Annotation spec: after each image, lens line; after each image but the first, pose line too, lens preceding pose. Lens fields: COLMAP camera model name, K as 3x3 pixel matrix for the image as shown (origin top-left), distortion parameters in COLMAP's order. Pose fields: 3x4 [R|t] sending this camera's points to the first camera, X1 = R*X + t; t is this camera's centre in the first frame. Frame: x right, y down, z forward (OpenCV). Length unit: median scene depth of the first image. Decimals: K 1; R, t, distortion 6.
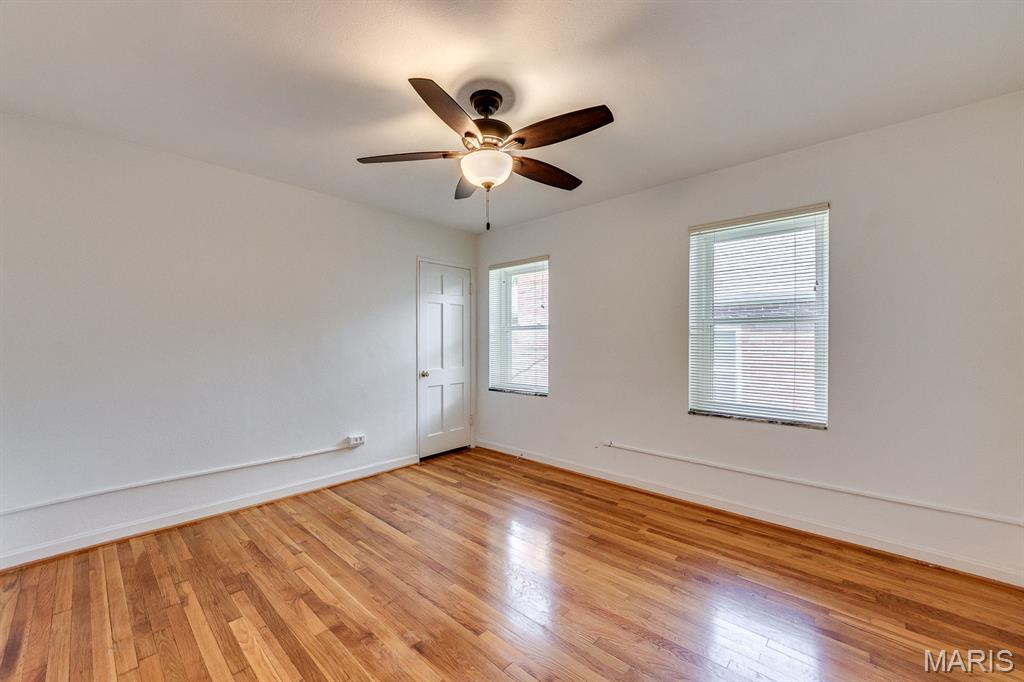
lens RADIAL K [[401.3, 0, 502.7], [0, 401.3, 344.9], [0, 0, 1]] dist [0.002352, -0.000102]
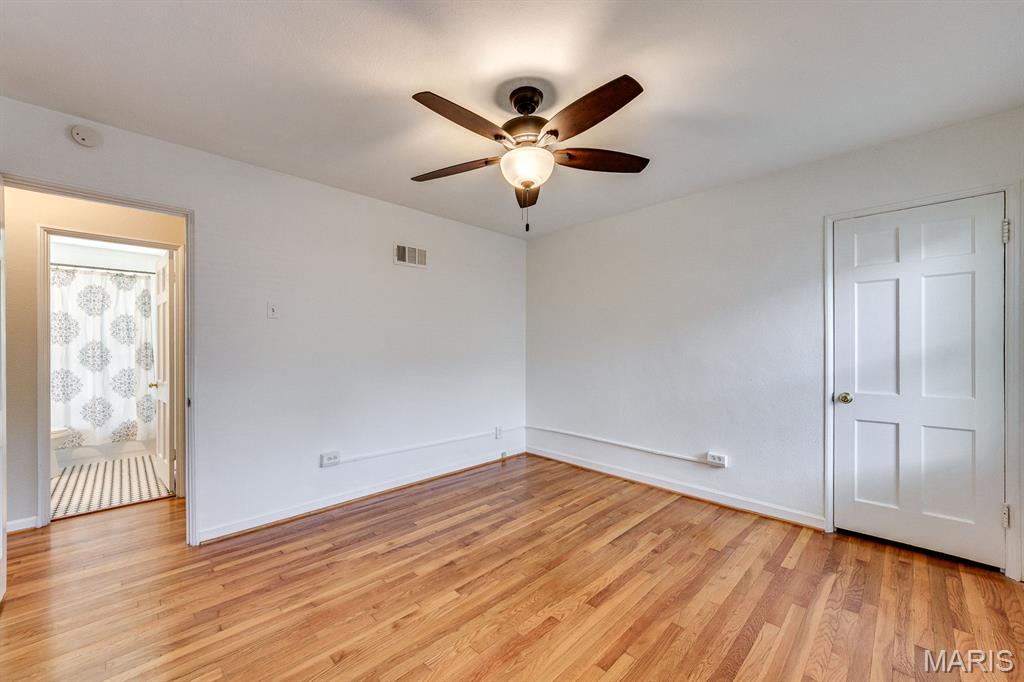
lens RADIAL K [[401.3, 0, 502.7], [0, 401.3, 344.9], [0, 0, 1]] dist [0.002352, -0.000102]
pose [[-0.043901, 0.003274, -0.999031, 0.706864], [-0.005085, 0.999981, 0.003501, -0.024390], [0.999023, 0.005234, -0.043884, 0.718640]]
